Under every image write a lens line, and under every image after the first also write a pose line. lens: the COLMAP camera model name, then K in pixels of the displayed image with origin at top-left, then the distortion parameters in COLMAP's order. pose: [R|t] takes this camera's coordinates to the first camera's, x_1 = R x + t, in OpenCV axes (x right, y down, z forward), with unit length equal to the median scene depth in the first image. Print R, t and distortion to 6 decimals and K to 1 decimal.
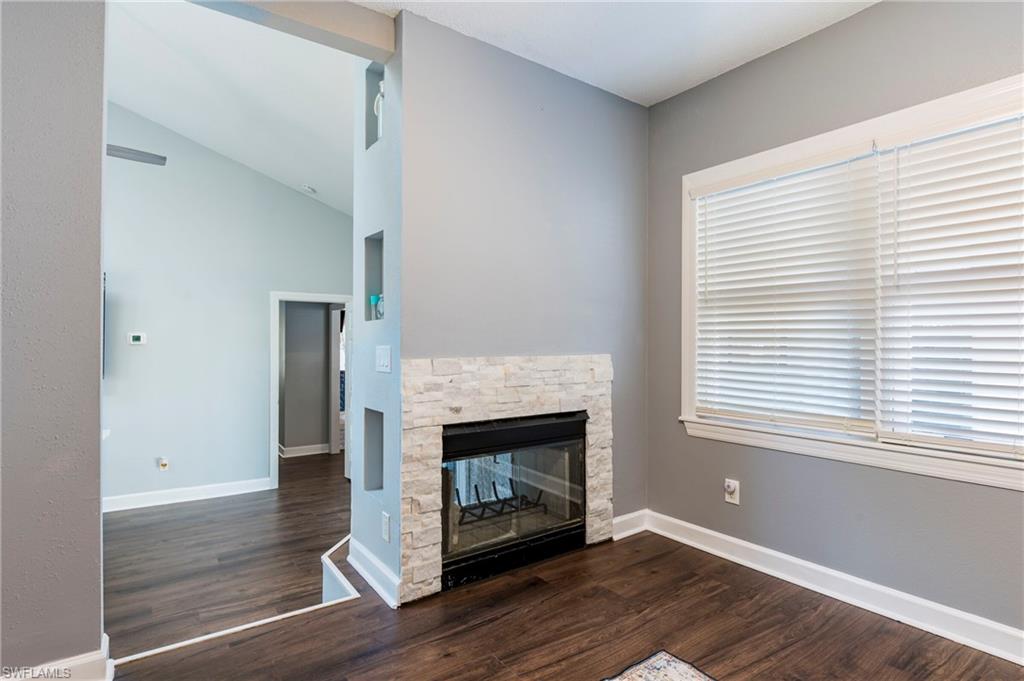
lens RADIAL K [[515.9, 0, 510.1], [0, 515.9, 339.4], [0, 0, 1]] dist [-0.000866, 0.000889]
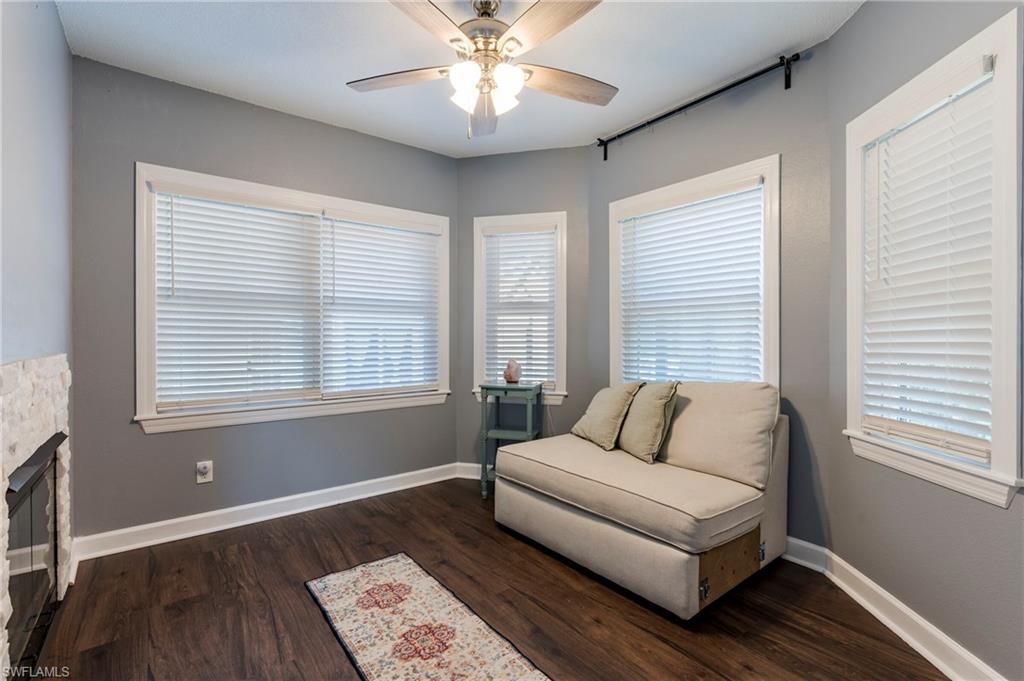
lens RADIAL K [[473.9, 0, 508.9], [0, 473.9, 339.8], [0, 0, 1]] dist [0.000387, 0.000379]
pose [[-0.027628, -0.007548, 0.999590, -0.610747], [-0.005707, 0.999956, 0.007393, -0.000984], [-0.999602, -0.005501, -0.027670, 0.377882]]
